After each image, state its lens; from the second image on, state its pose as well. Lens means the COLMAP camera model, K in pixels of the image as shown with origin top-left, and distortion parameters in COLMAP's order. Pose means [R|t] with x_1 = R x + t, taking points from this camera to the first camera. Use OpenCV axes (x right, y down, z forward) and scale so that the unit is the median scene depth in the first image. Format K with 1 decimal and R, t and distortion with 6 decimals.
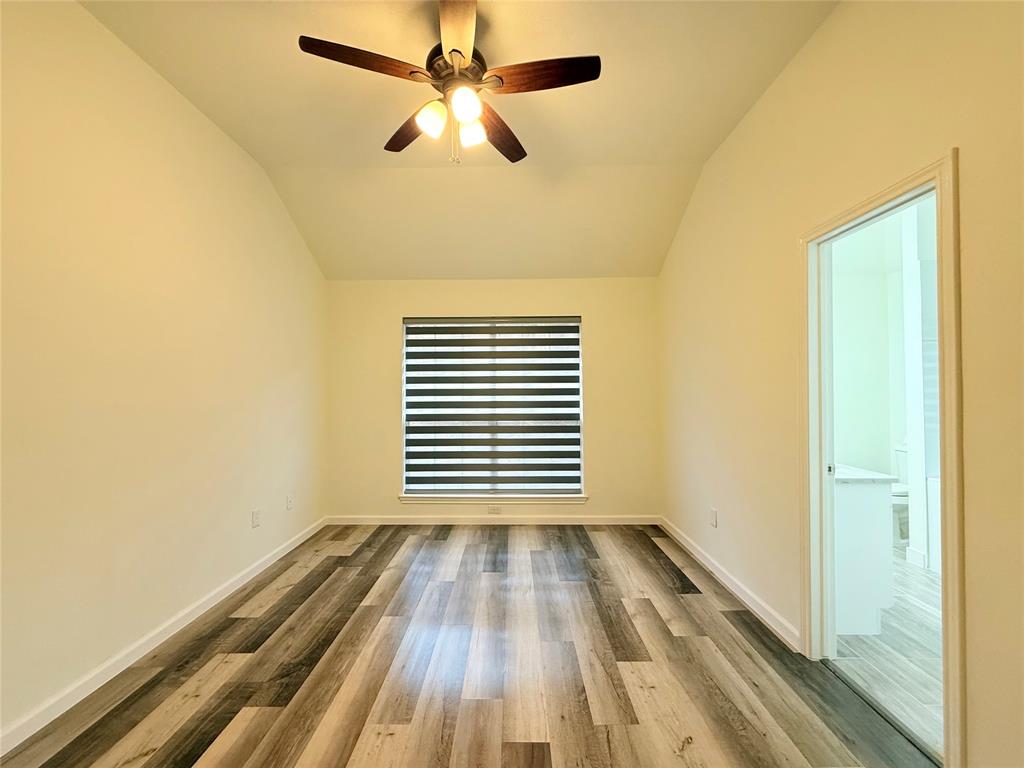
lens RADIAL K [[406.6, 0, 510.4], [0, 406.6, 383.8], [0, 0, 1]] dist [0.000686, 0.000477]
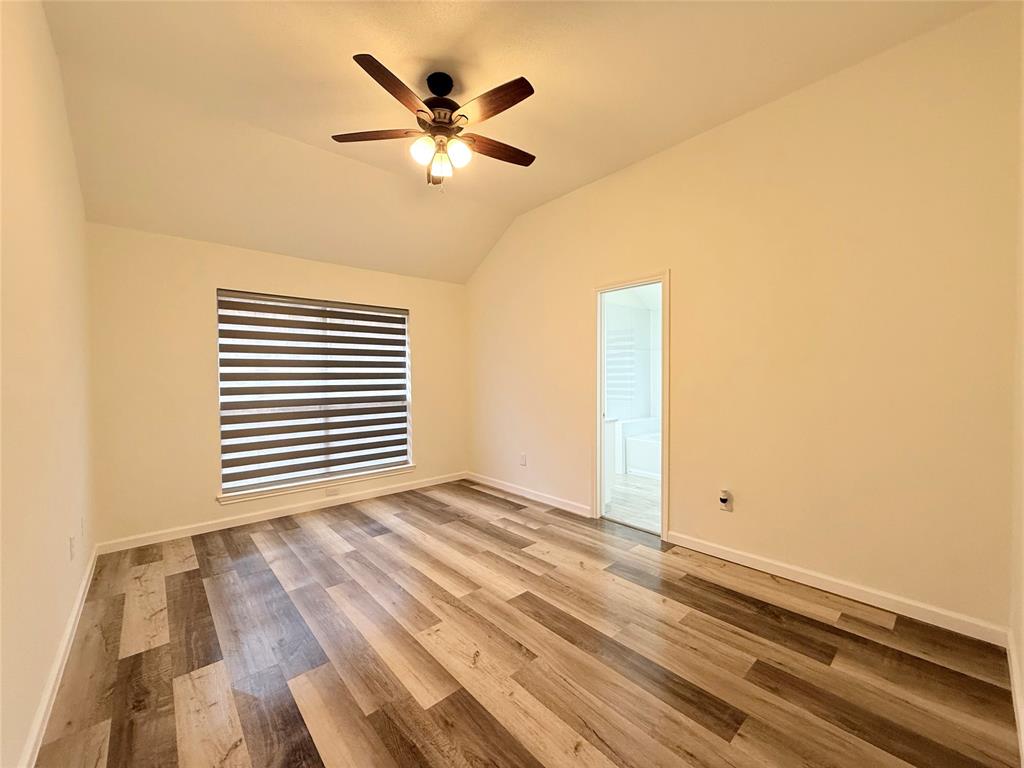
lens RADIAL K [[406.6, 0, 510.4], [0, 406.6, 383.8], [0, 0, 1]] dist [0.000686, 0.000477]
pose [[0.741637, -0.013852, 0.670659, -0.436197], [-0.006492, 0.999592, 0.027826, 0.009645], [-0.670771, -0.024991, 0.741244, -0.051695]]
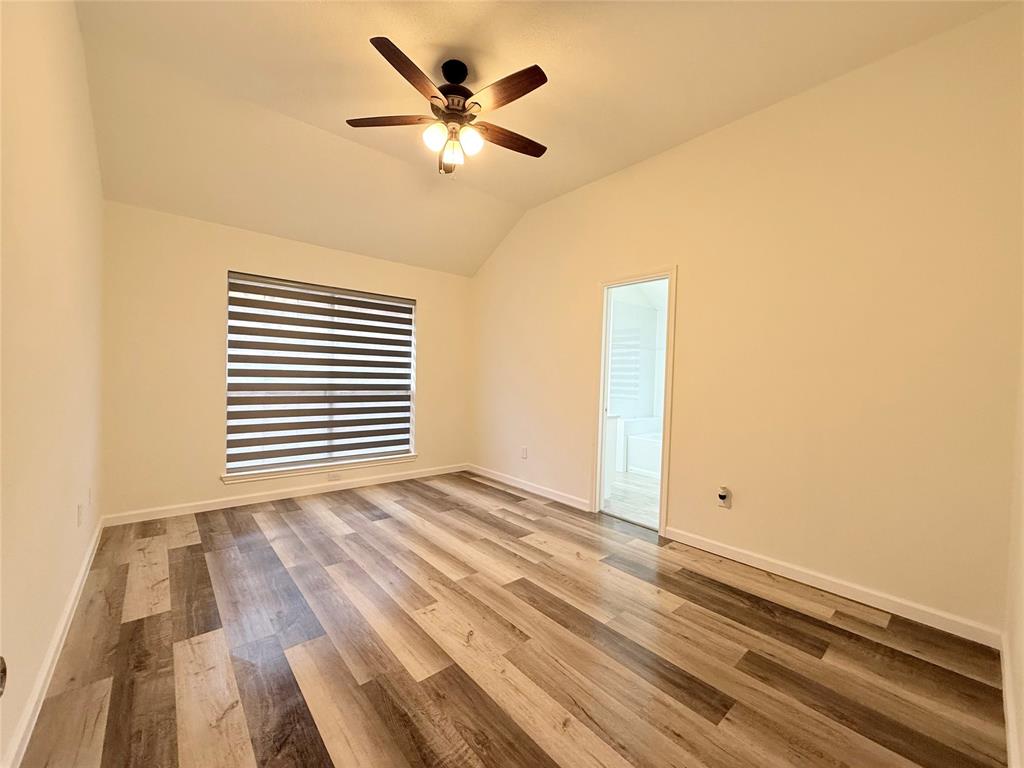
lens RADIAL K [[406.6, 0, 510.4], [0, 406.6, 383.8], [0, 0, 1]] dist [0.000686, 0.000477]
pose [[0.749106, 0.012243, 0.662337, -0.438552], [-0.042123, 0.998686, 0.029181, 0.029748], [-0.661109, -0.049760, 0.748638, -0.058621]]
